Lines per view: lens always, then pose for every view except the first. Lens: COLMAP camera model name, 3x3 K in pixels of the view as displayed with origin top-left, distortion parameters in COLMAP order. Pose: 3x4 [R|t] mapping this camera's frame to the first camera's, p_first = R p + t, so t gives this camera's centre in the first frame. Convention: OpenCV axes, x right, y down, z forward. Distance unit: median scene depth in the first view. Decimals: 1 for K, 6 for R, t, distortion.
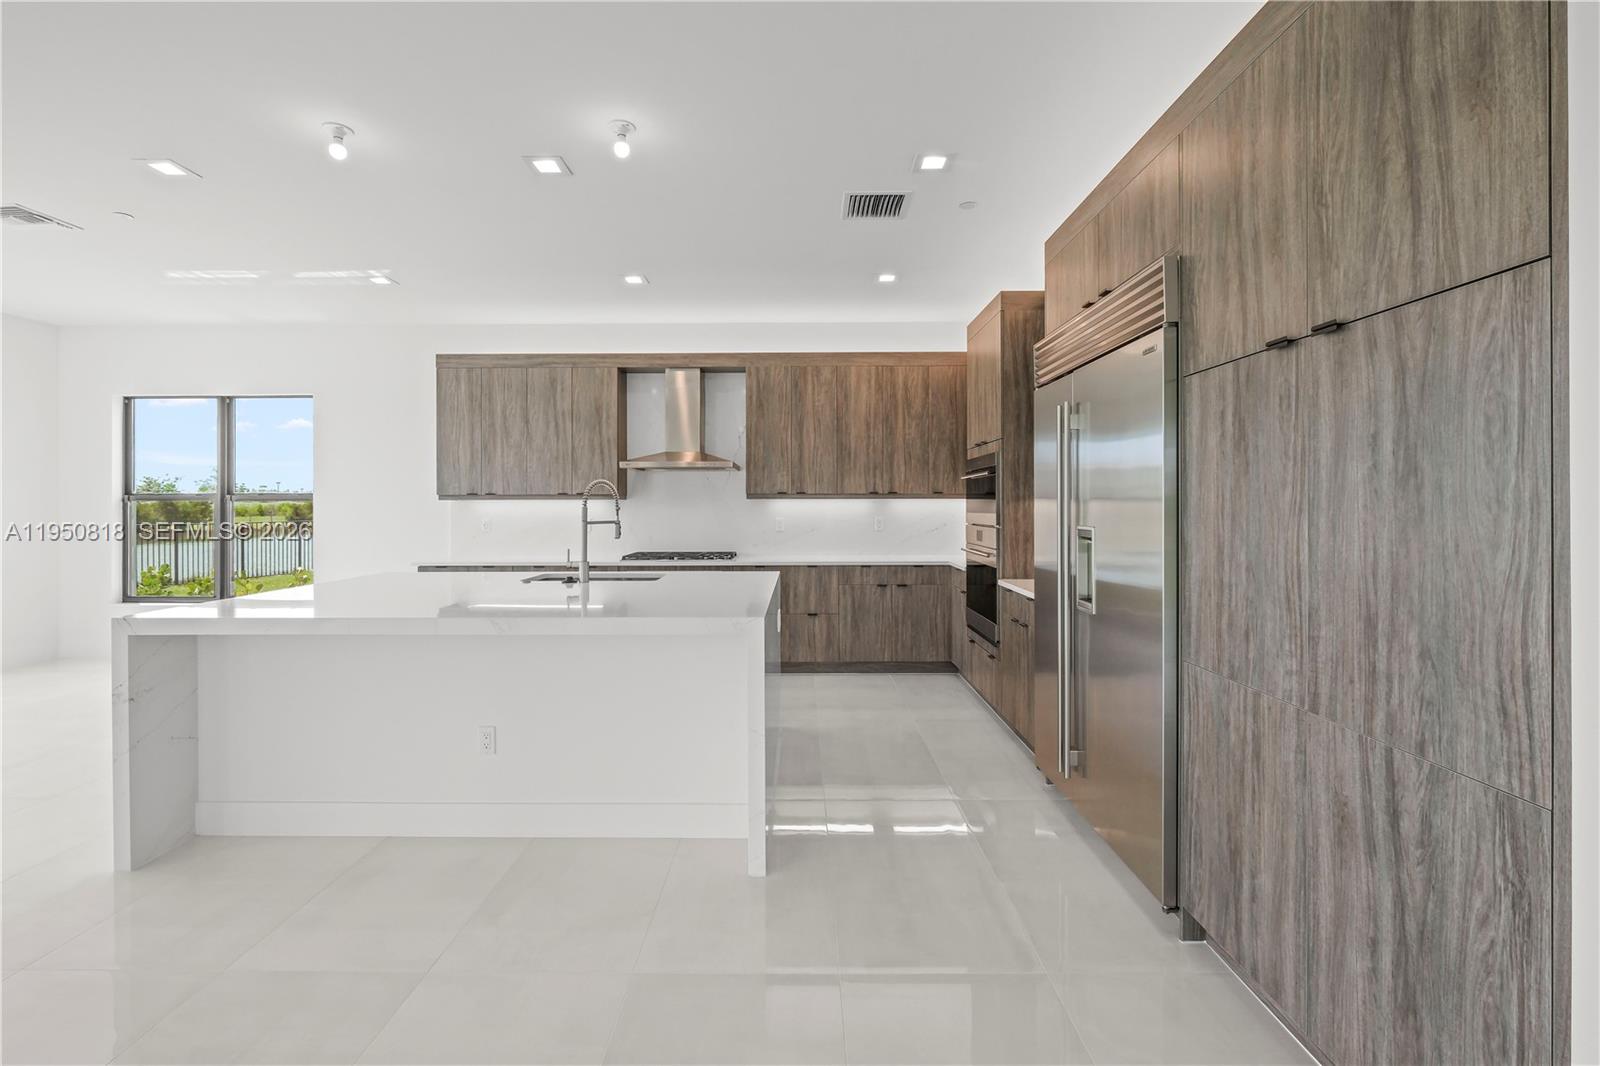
lens RADIAL K [[699.0, 0, 796.6], [0, 699.0, 505.6], [0, 0, 1]] dist [-0.000758, -0.000193]
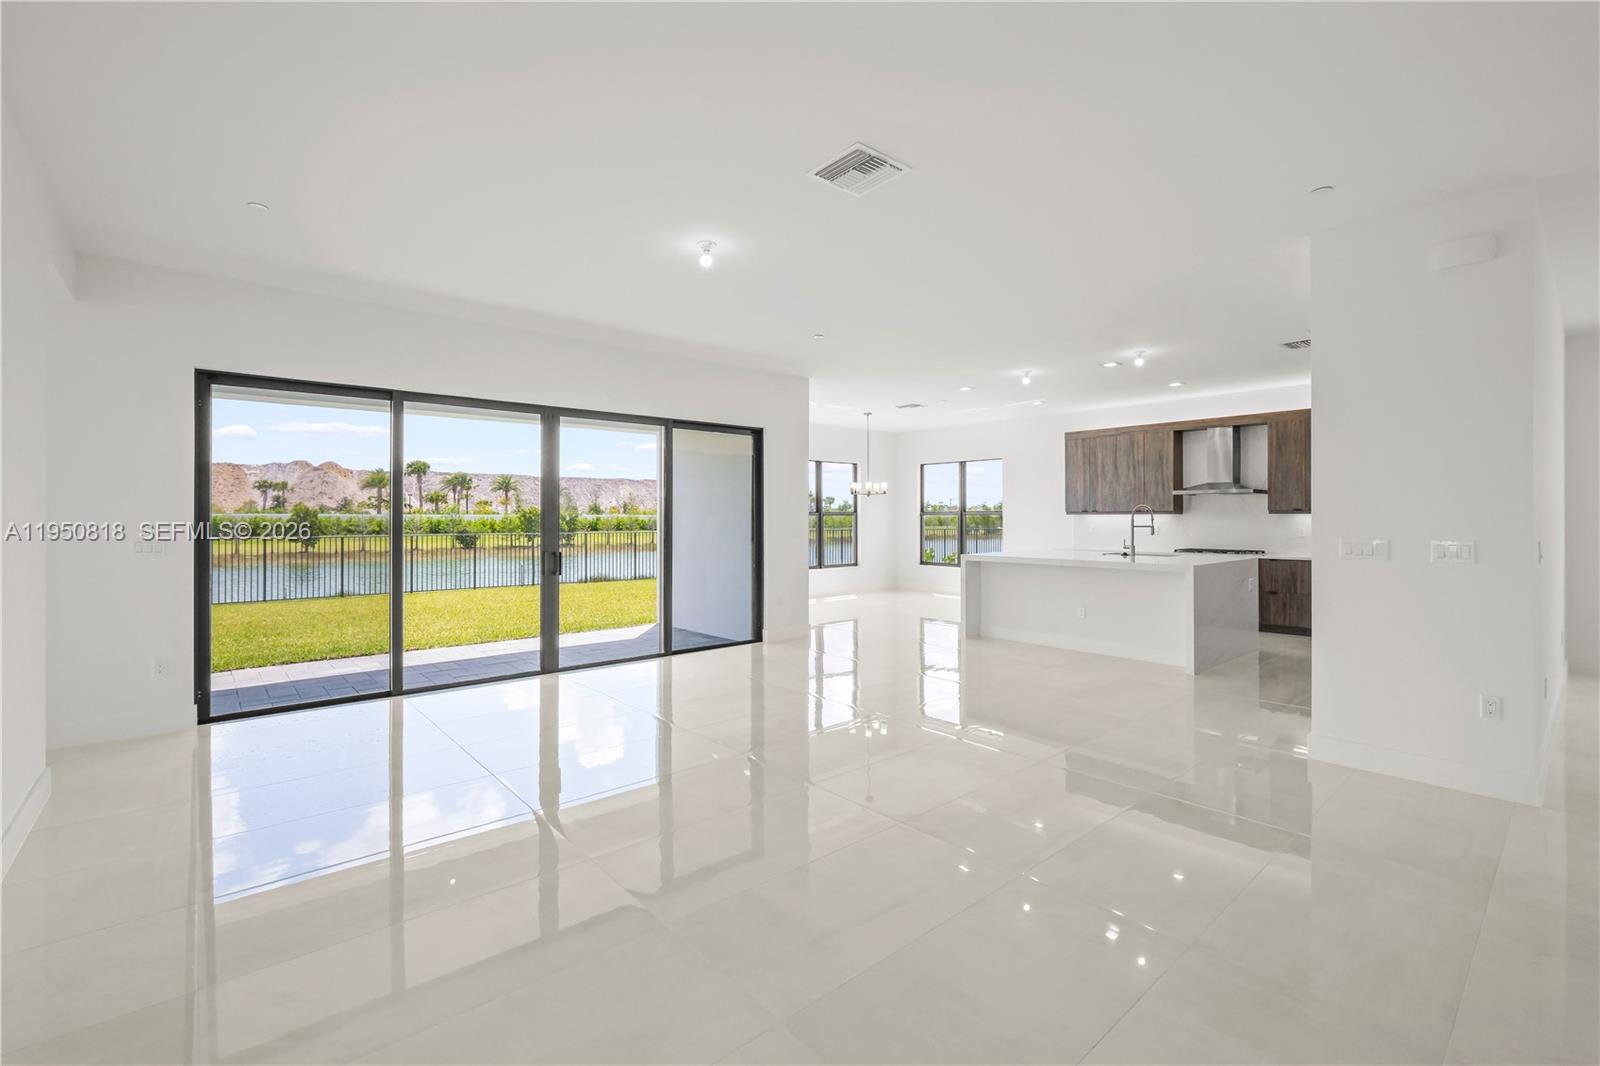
lens RADIAL K [[699.0, 0, 796.6], [0, 699.0, 505.6], [0, 0, 1]] dist [-0.000758, -0.000193]
pose [[0.656950, -0.009943, -0.753869, 0.377848], [-0.003445, 0.999863, -0.016190, 0.000339], [0.753927, 0.013233, 0.656825, -0.687115]]
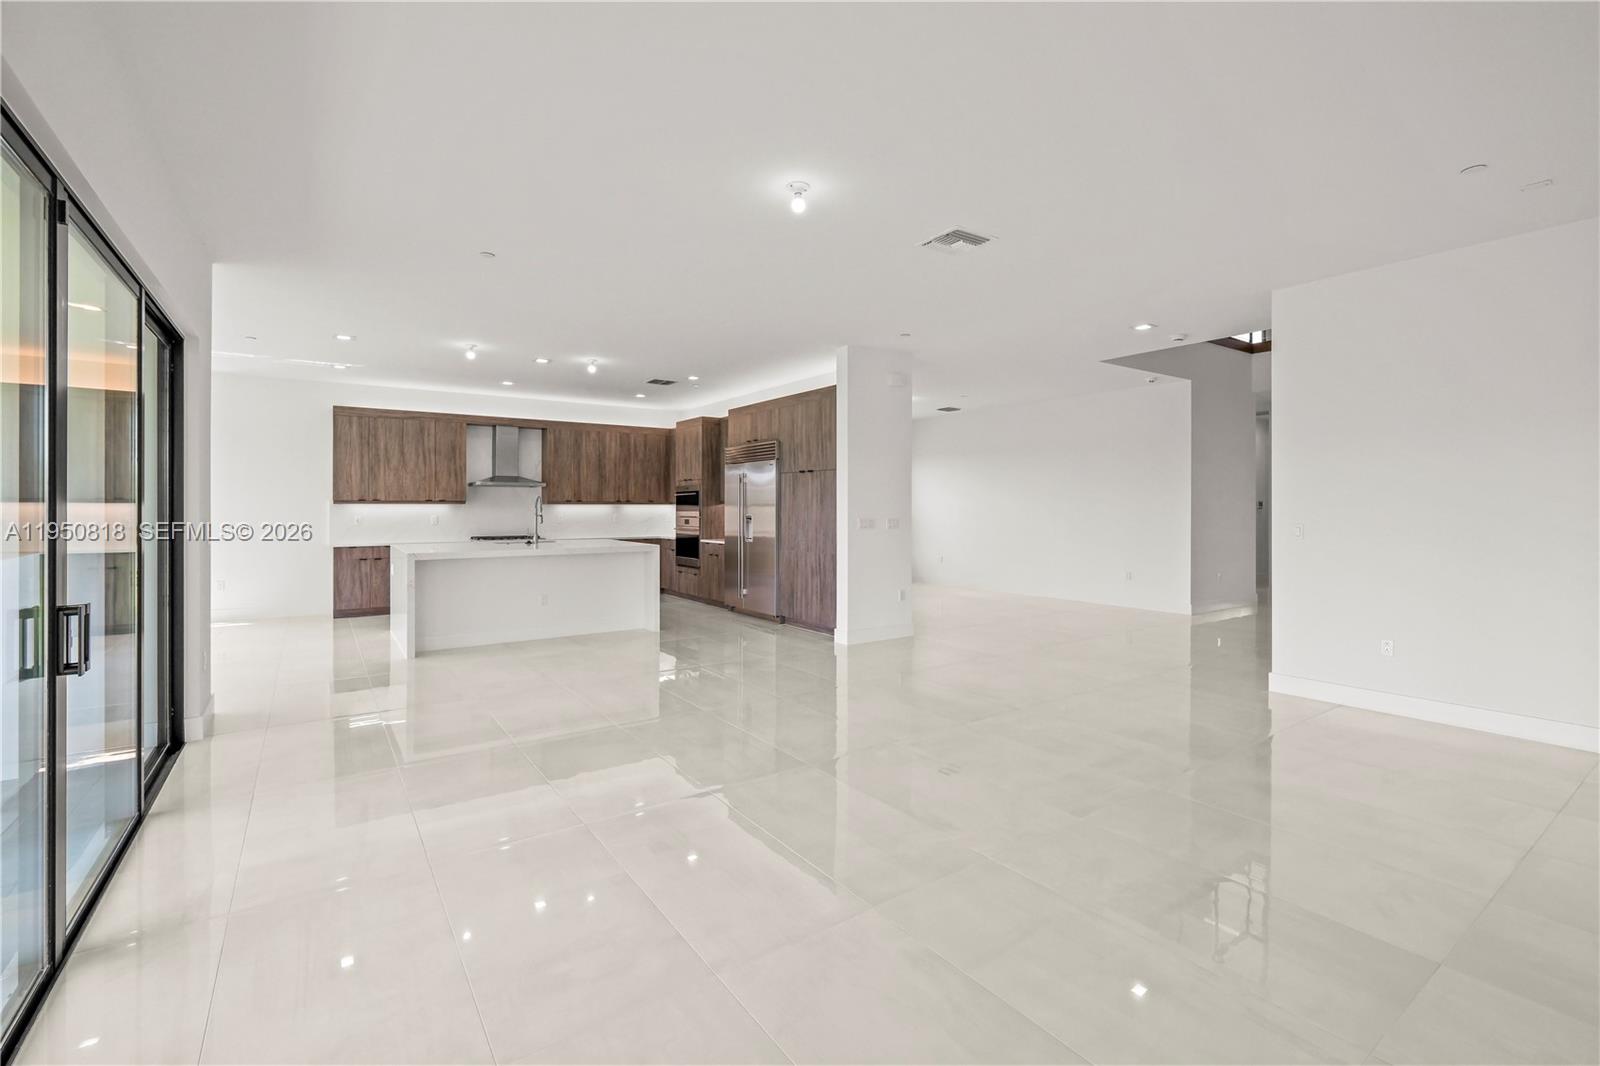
lens RADIAL K [[699.0, 0, 796.6], [0, 699.0, 505.6], [0, 0, 1]] dist [-0.000758, -0.000193]
pose [[0.819371, 0.004407, 0.573247, -0.561887], [-0.000976, 0.999980, -0.006292, 0.004324], [-0.573263, 0.004596, 0.819359, -0.782733]]
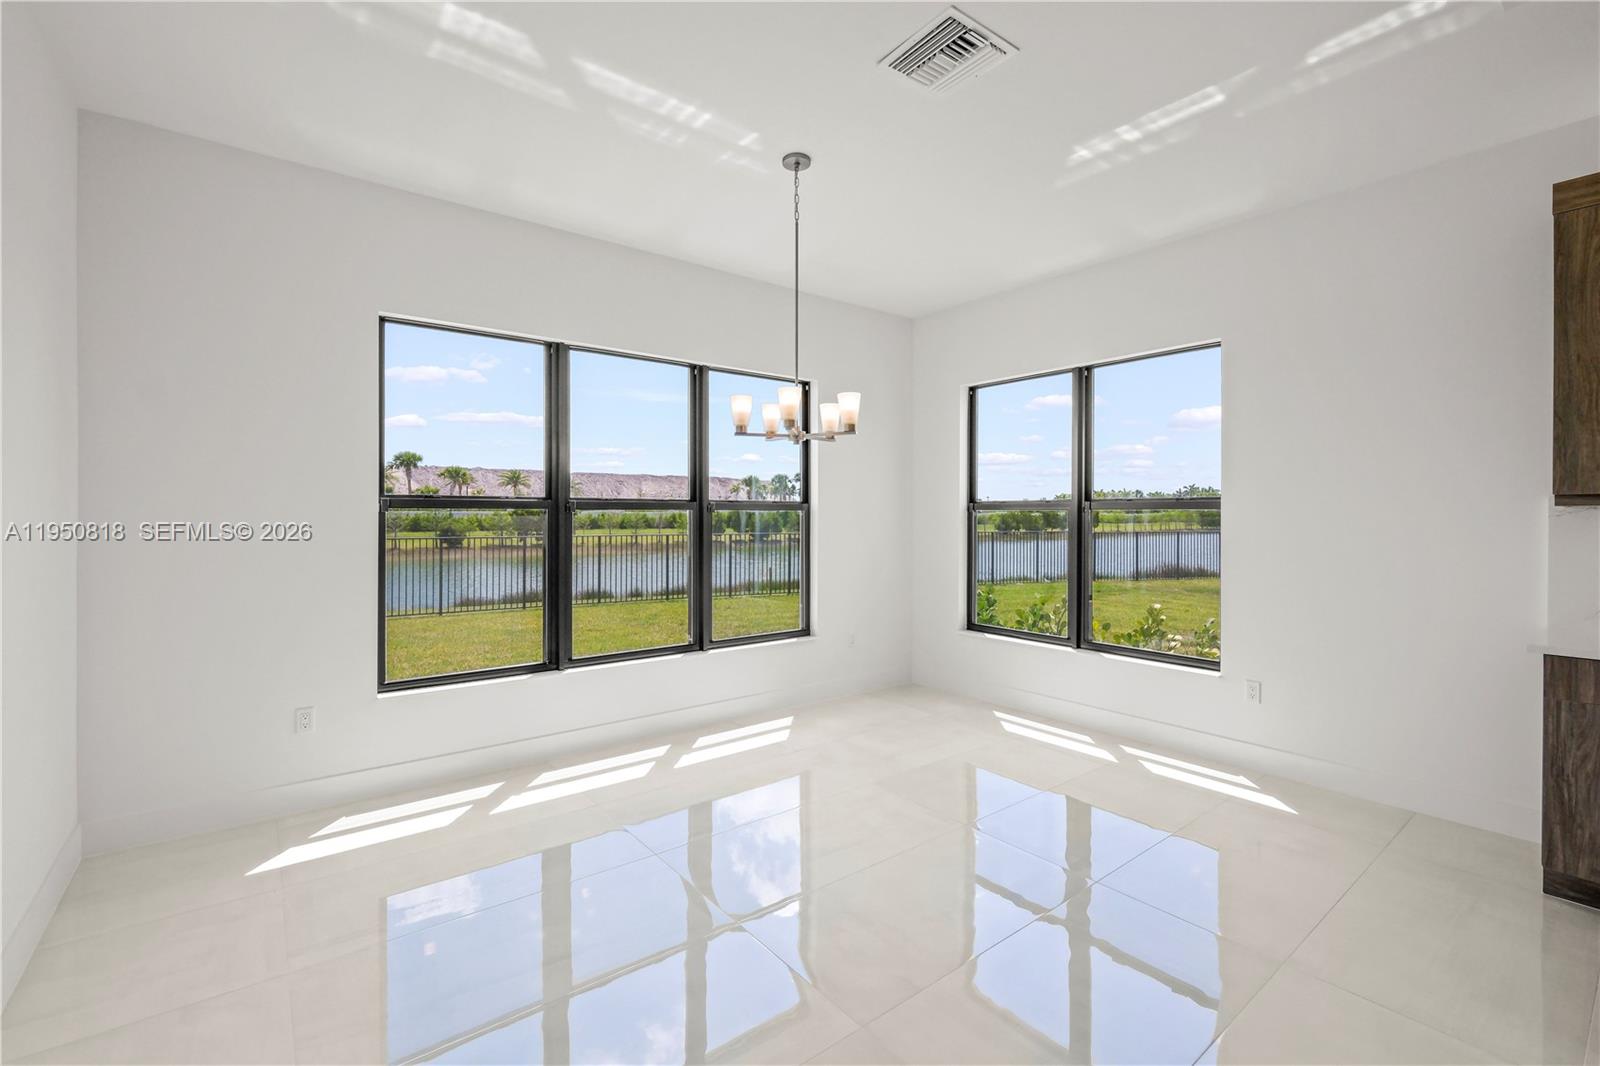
lens RADIAL K [[699.0, 0, 796.6], [0, 699.0, 505.6], [0, 0, 1]] dist [-0.000758, -0.000193]
pose [[0.618309, -0.005919, -0.785913, -0.474844], [-0.006181, 0.999904, -0.012394, -0.000434], [0.785911, 0.012521, 0.618213, 0.347276]]
